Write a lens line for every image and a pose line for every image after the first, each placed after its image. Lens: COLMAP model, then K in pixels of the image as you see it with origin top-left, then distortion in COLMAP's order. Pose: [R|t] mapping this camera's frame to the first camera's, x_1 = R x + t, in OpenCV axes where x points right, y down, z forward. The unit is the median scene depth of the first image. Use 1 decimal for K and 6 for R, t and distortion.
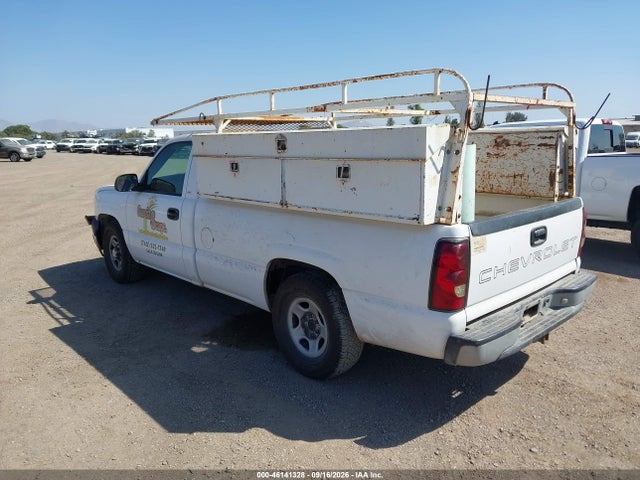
lens RADIAL K [[492.9, 0, 324.3], [0, 492.9, 238.8], [0, 0, 1]] dist [0.105386, -0.177136]
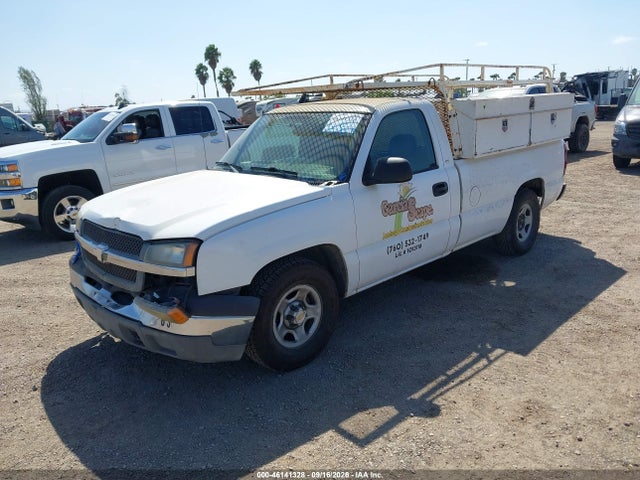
lens RADIAL K [[494.7, 0, 320.0], [0, 494.7, 240.0], [0, 0, 1]] dist [0.084542, -0.182834]
pose [[-0.000893, -0.245677, 0.969351, -1.521296], [0.242598, 0.940341, 0.238548, -0.292999], [-0.970126, 0.235376, 0.058761, 1.494458]]
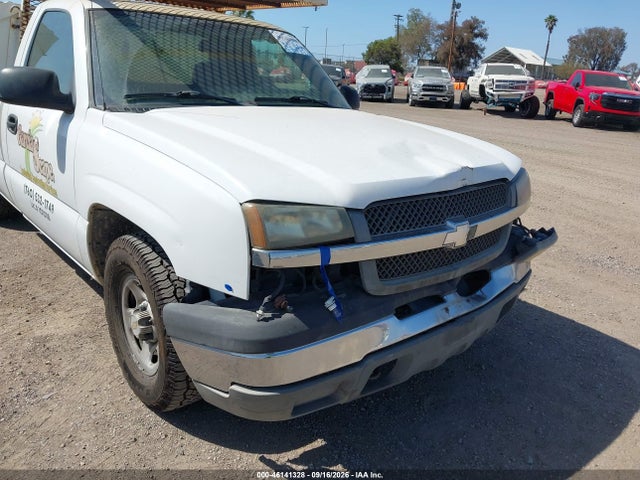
lens RADIAL K [[495.8, 0, 320.5], [0, 495.8, 240.6], [0, 0, 1]] dist [0.008966, -0.000495]
pose [[-0.998204, -0.057487, 0.016839, -0.528608], [-0.041464, 0.865963, 0.498386, -0.402918], [-0.043233, 0.496793, -0.866792, 2.394369]]
